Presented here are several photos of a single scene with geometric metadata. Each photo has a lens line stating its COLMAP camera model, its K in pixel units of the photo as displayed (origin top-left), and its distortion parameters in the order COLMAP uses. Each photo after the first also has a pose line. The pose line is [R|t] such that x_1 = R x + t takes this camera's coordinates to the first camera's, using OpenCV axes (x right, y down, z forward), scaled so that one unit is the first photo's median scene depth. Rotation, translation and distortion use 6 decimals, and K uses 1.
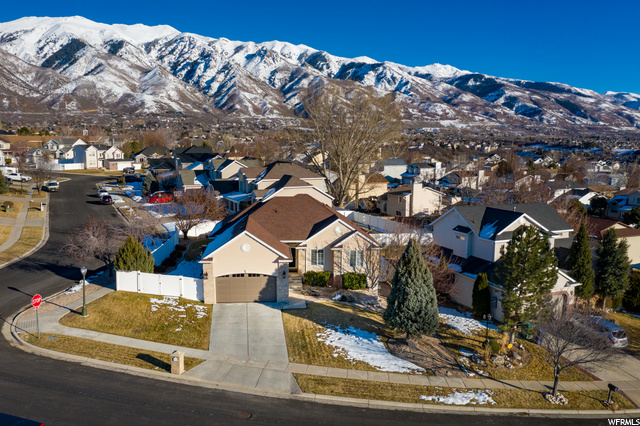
lens RADIAL K [[548.1, 0, 311.9], [0, 548.1, 212.4], [0, 0, 1]] dist [-0.012666, -0.000655]
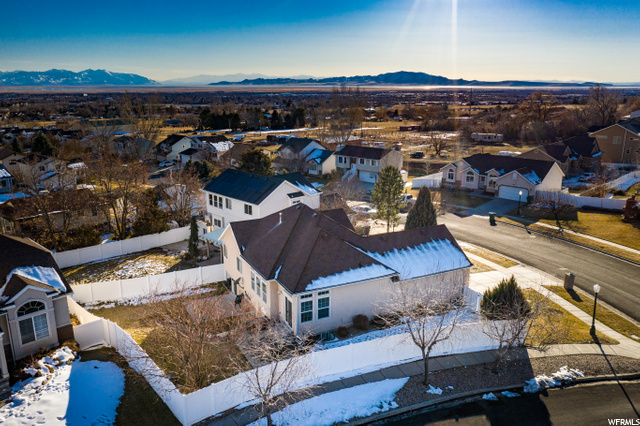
lens RADIAL K [[504.5, 0, 319.6], [0, 504.5, 204.5], [0, 0, 1]] dist [-0.009621, -0.004323]
pose [[-0.380786, -0.223166, 0.897329, -0.860364], [0.123108, 0.949564, 0.288398, -0.300961], [-0.916431, 0.220286, -0.334107, 1.484202]]
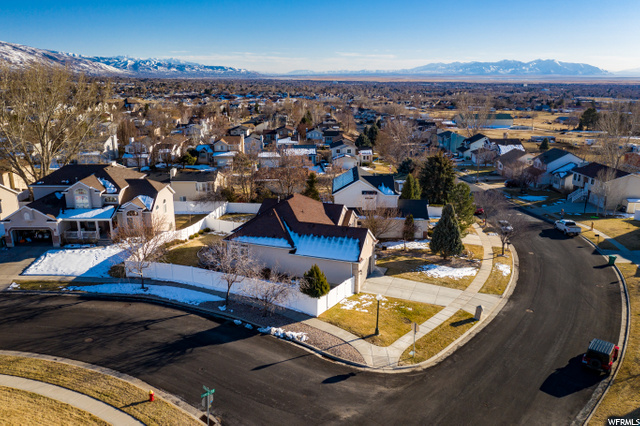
lens RADIAL K [[504.5, 0, 319.6], [0, 504.5, 204.5], [0, 0, 1]] dist [-0.009621, -0.004323]
pose [[0.410989, -0.236398, 0.880457, -1.184264], [0.127196, 0.971217, 0.201393, -0.273605], [-0.902723, 0.029221, 0.429228, 0.566295]]
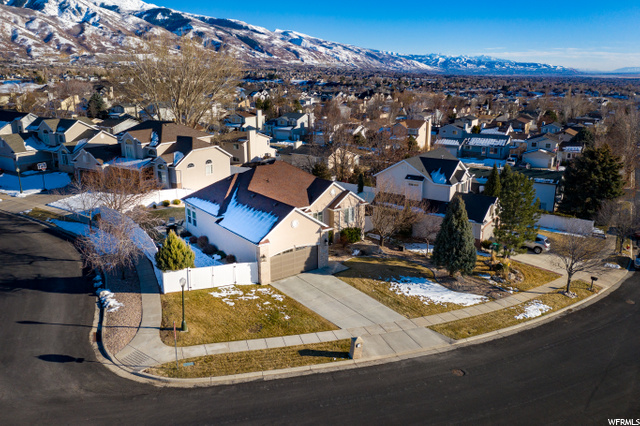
lens RADIAL K [[504.5, 0, 319.6], [0, 504.5, 204.5], [0, 0, 1]] dist [-0.009621, -0.004323]
pose [[0.841472, -0.146328, 0.520109, -0.553834], [0.080634, 0.985858, 0.146906, -0.103522], [-0.534250, -0.081679, 0.841371, 0.179528]]
